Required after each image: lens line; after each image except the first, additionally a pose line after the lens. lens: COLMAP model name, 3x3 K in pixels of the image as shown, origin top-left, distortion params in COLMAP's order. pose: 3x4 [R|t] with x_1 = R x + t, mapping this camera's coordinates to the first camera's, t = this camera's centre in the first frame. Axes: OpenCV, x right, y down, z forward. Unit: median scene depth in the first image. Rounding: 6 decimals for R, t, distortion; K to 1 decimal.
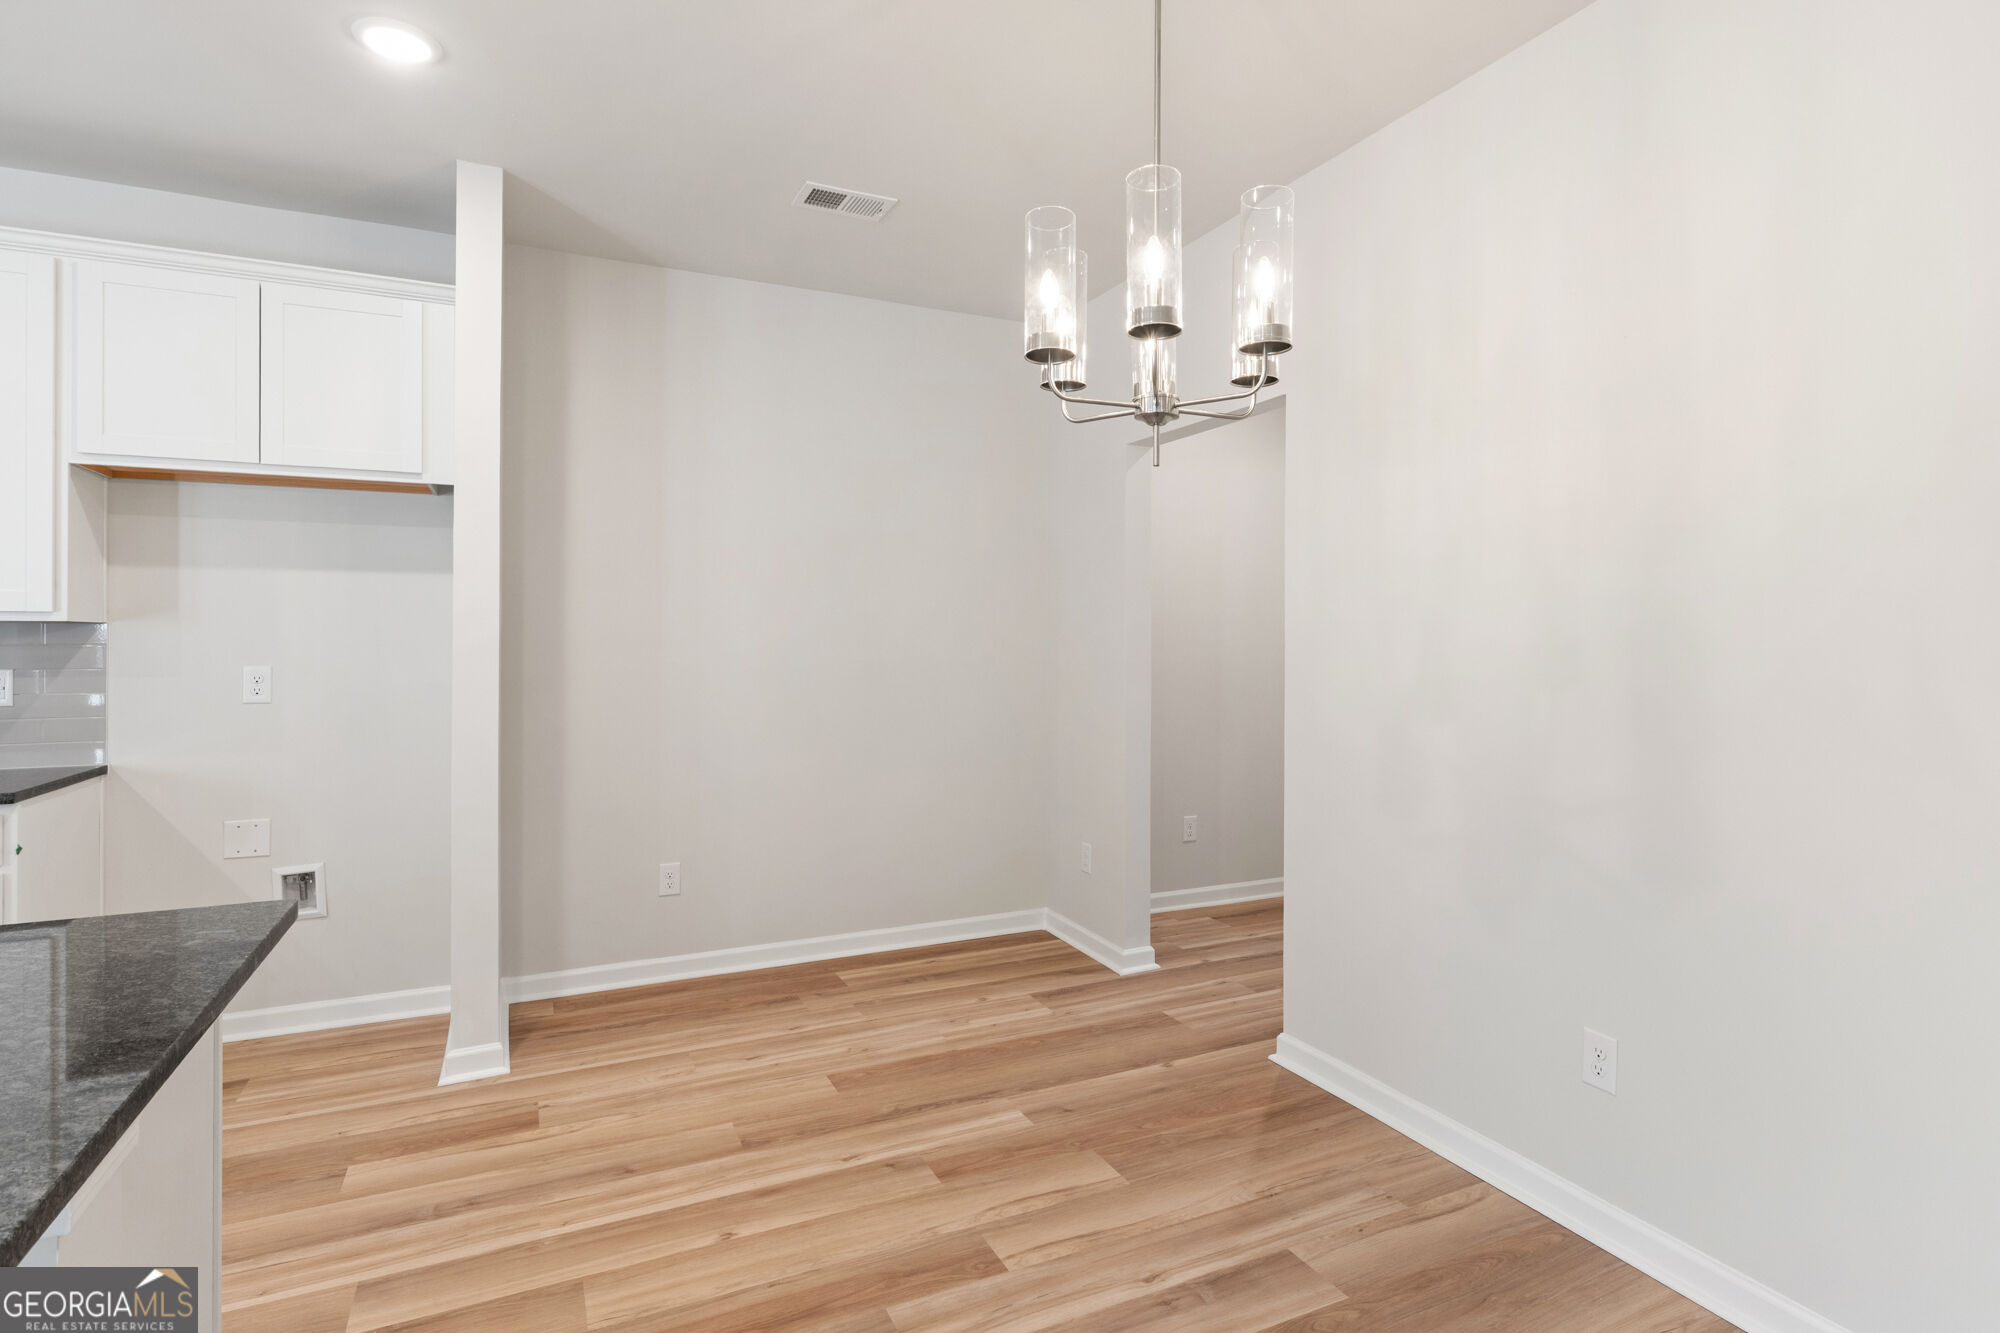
lens RADIAL K [[981.4, 0, 1001.5], [0, 981.4, 638.4], [0, 0, 1]] dist [0.024213, 0.000111]
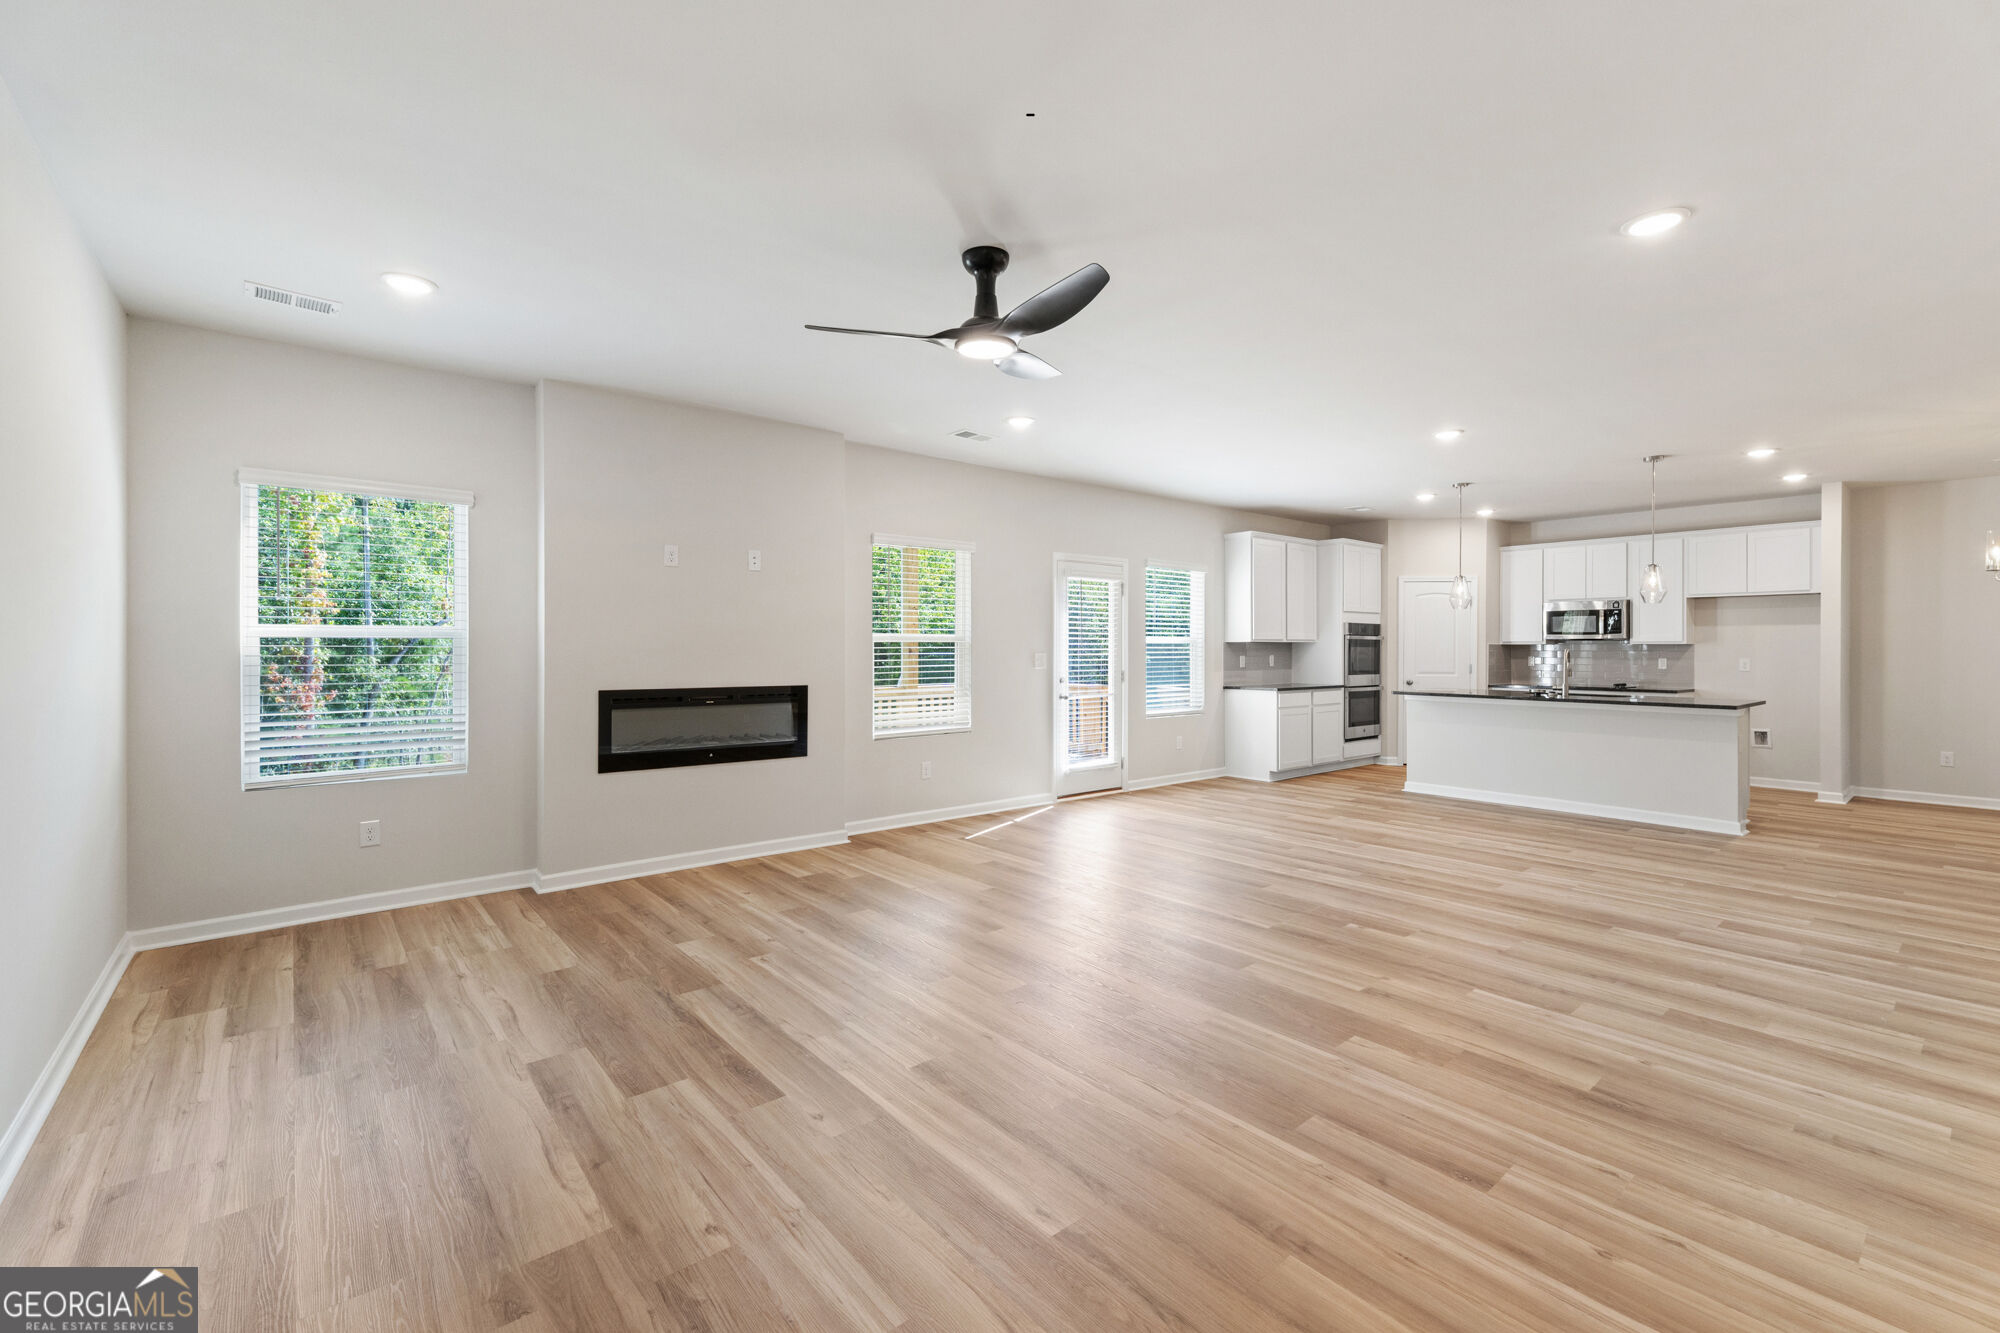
lens RADIAL K [[860.7, 0, 1003.3], [0, 860.7, 652.7], [0, 0, 1]] dist [0.010151, -0.001411]
pose [[0.264395, -0.000270, -0.964415, 1.209290], [0.001094, 0.999999, 0.000020, 0.008463], [0.964414, -0.001061, 0.264395, -1.891132]]
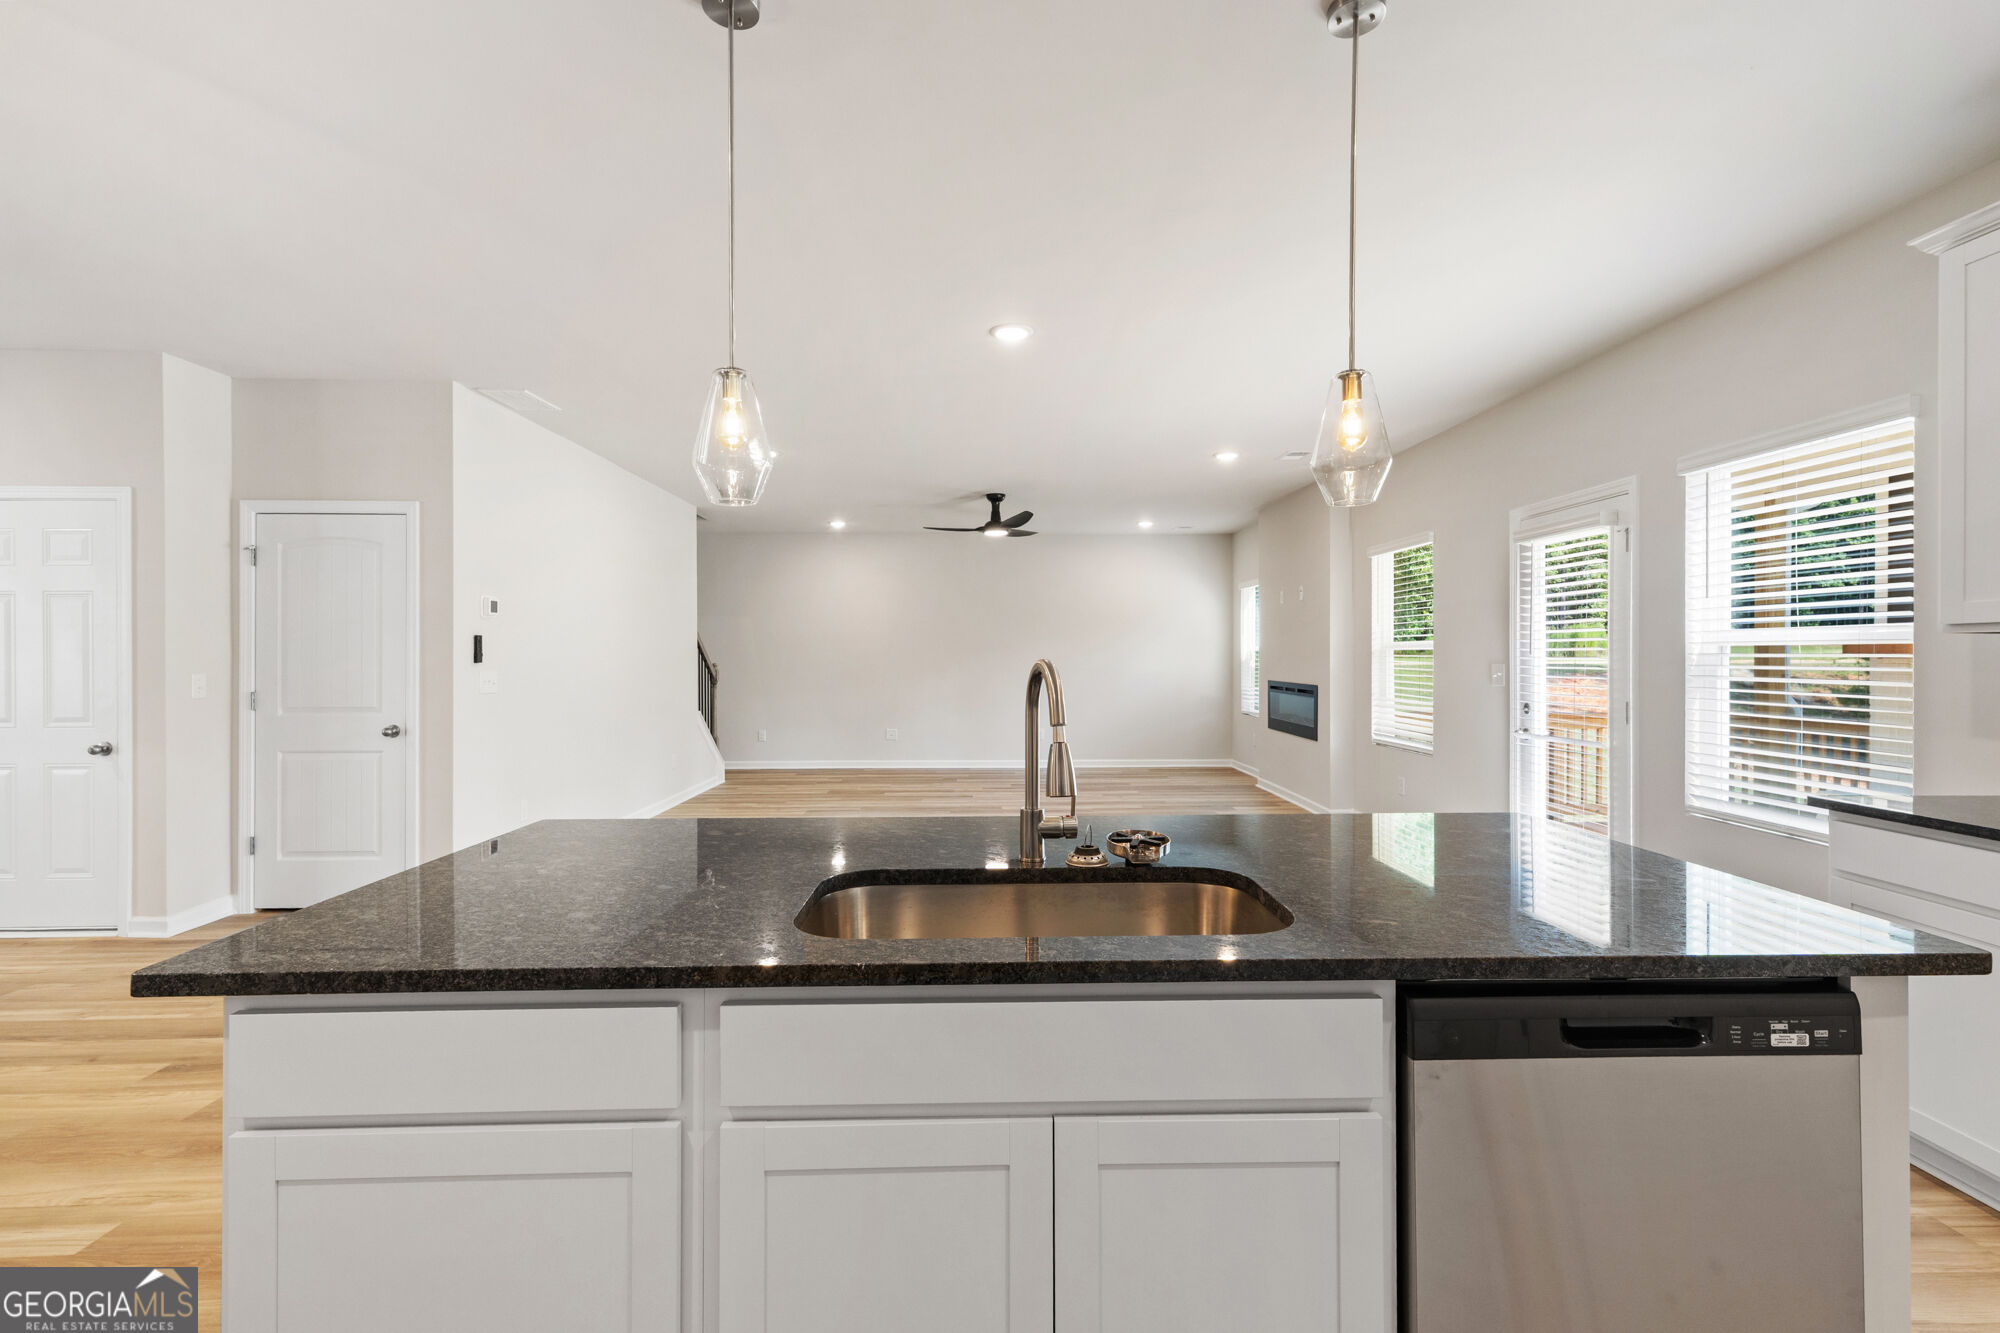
lens RADIAL K [[860.7, 0, 997.6], [0, 860.7, 656.0], [0, 0, 1]] dist [0.010151, -0.001411]
pose [[-0.914083, -0.003865, 0.405510, -0.806546], [-0.002834, 0.999991, 0.003143, -0.005951], [-0.405518, 0.001724, -0.914085, 0.652886]]
